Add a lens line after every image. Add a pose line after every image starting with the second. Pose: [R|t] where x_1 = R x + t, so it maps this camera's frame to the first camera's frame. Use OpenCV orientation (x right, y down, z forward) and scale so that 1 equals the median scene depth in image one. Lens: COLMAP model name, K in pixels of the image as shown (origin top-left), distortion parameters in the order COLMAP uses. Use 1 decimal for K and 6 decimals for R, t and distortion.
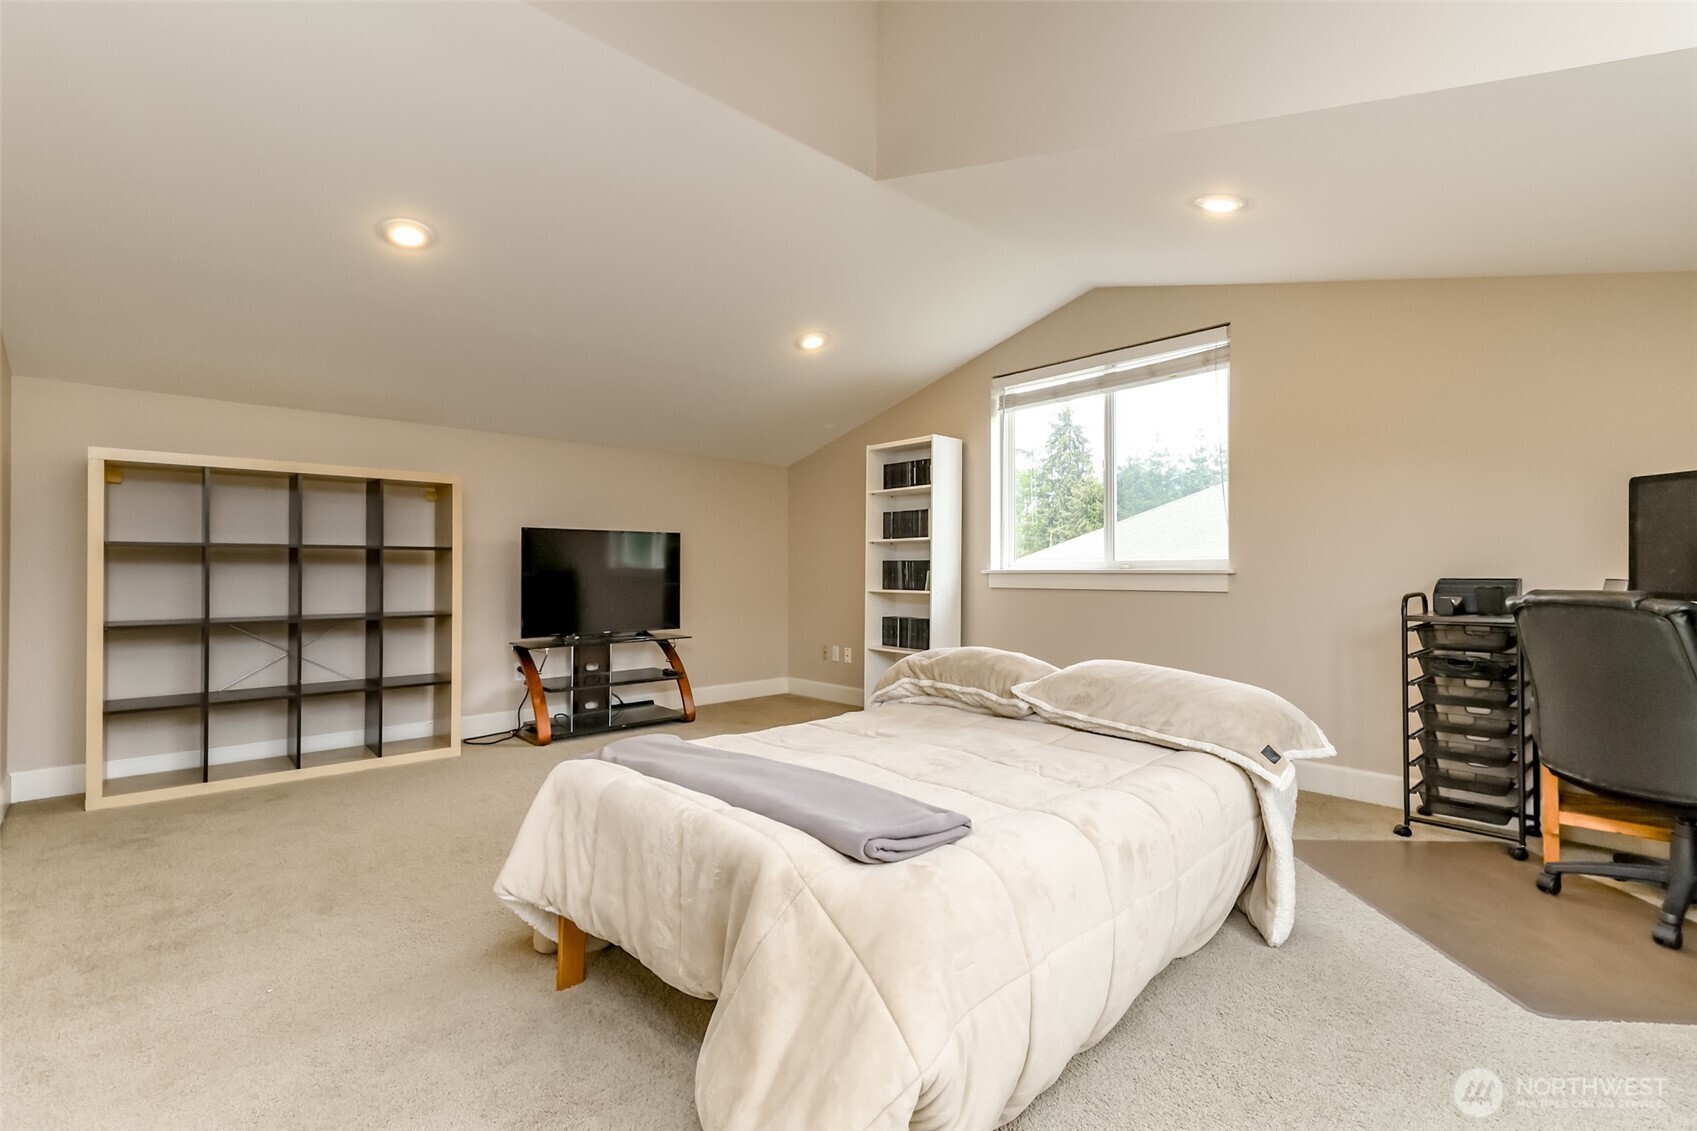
lens RADIAL K [[763.7, 0, 857.0], [0, 763.7, 557.2], [0, 0, 1]] dist [0.001465, 0.003199]
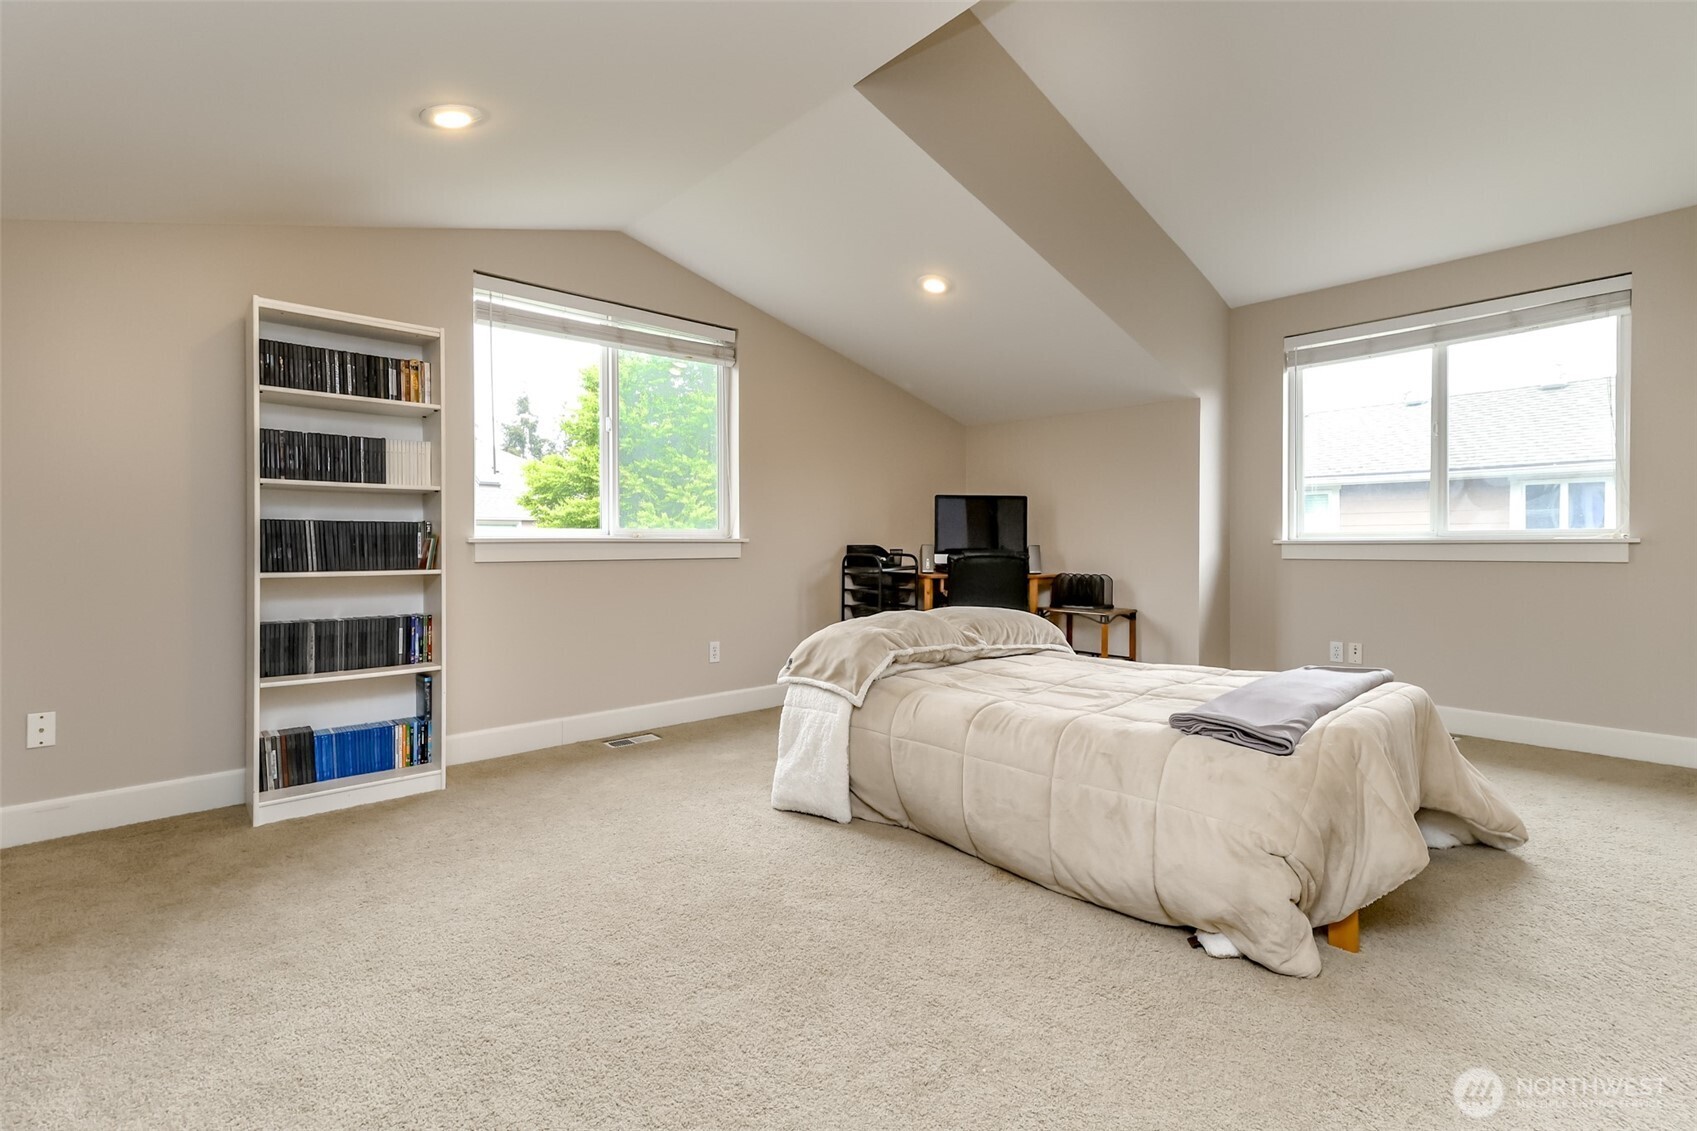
lens RADIAL K [[763.7, 0, 857.0], [0, 763.7, 557.2], [0, 0, 1]] dist [0.001465, 0.003199]
pose [[-0.002928, -0.020901, 0.999777, -0.524370], [-0.018553, 0.999611, 0.020843, 0.012703], [-0.999824, -0.018488, -0.003315, 0.609382]]
